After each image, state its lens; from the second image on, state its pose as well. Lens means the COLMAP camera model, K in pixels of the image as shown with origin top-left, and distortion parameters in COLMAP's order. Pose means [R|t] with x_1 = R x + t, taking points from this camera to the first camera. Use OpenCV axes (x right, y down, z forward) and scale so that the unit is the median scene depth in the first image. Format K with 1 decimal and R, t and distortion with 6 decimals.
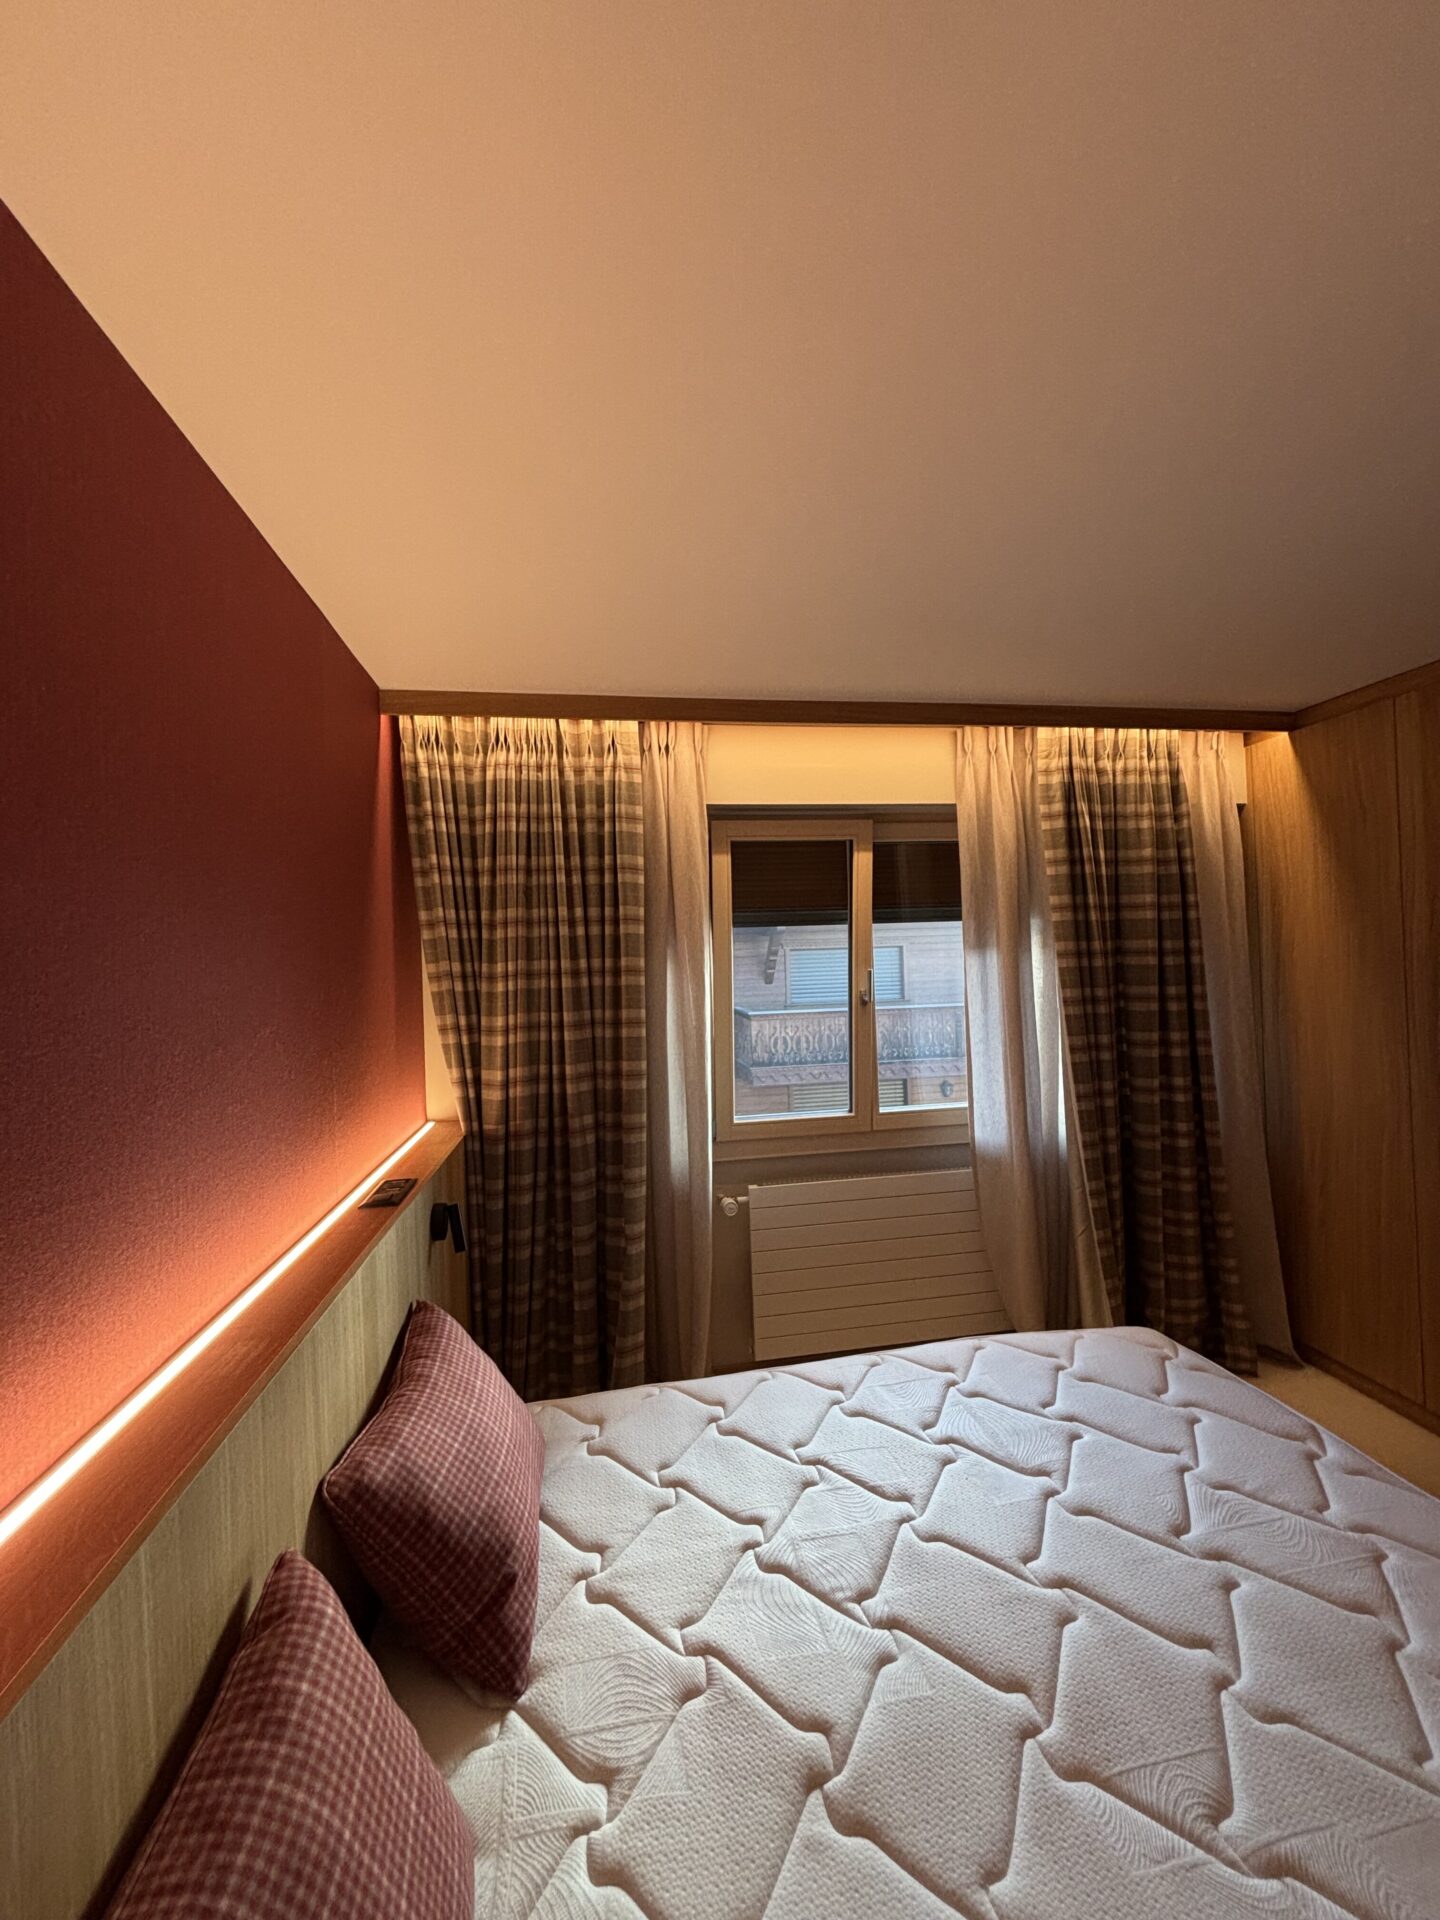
lens RADIAL K [[775.2, 0, 719.4], [0, 775.2, 945.1], [0, 0, 1]] dist [0.002165, -0.000553]
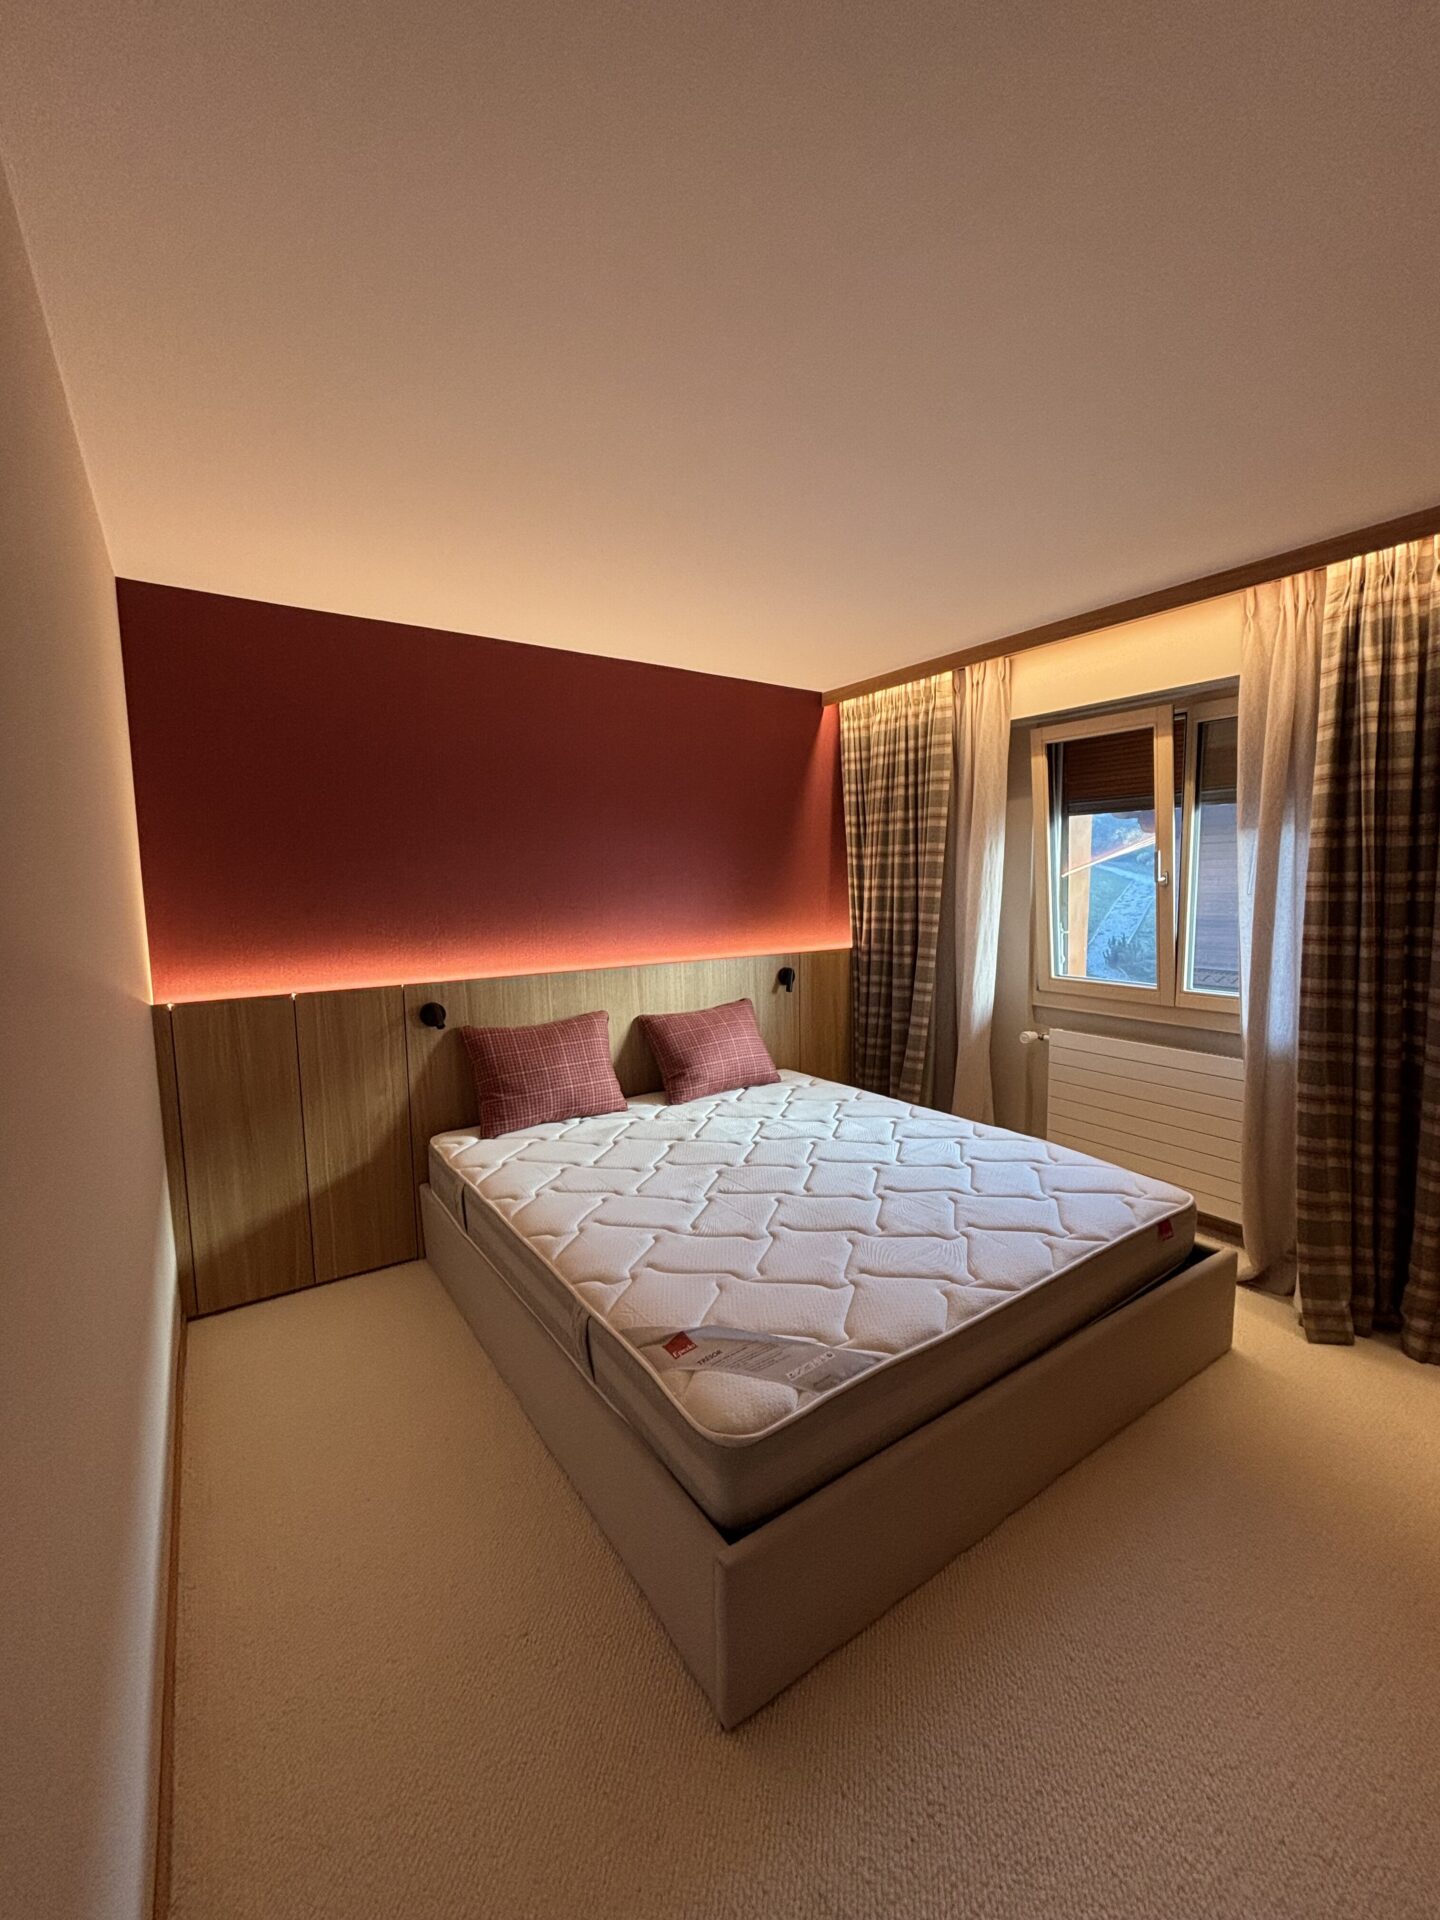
lens RADIAL K [[775.2, 0, 712.6], [0, 775.2, 945.0], [0, 0, 1]] dist [0.002165, -0.000553]
pose [[0.414556, 0.108278, -0.903559, 1.041153], [0.020023, 0.991571, 0.128011, 0.011102], [0.909804, -0.071160, 0.408893, 0.007924]]
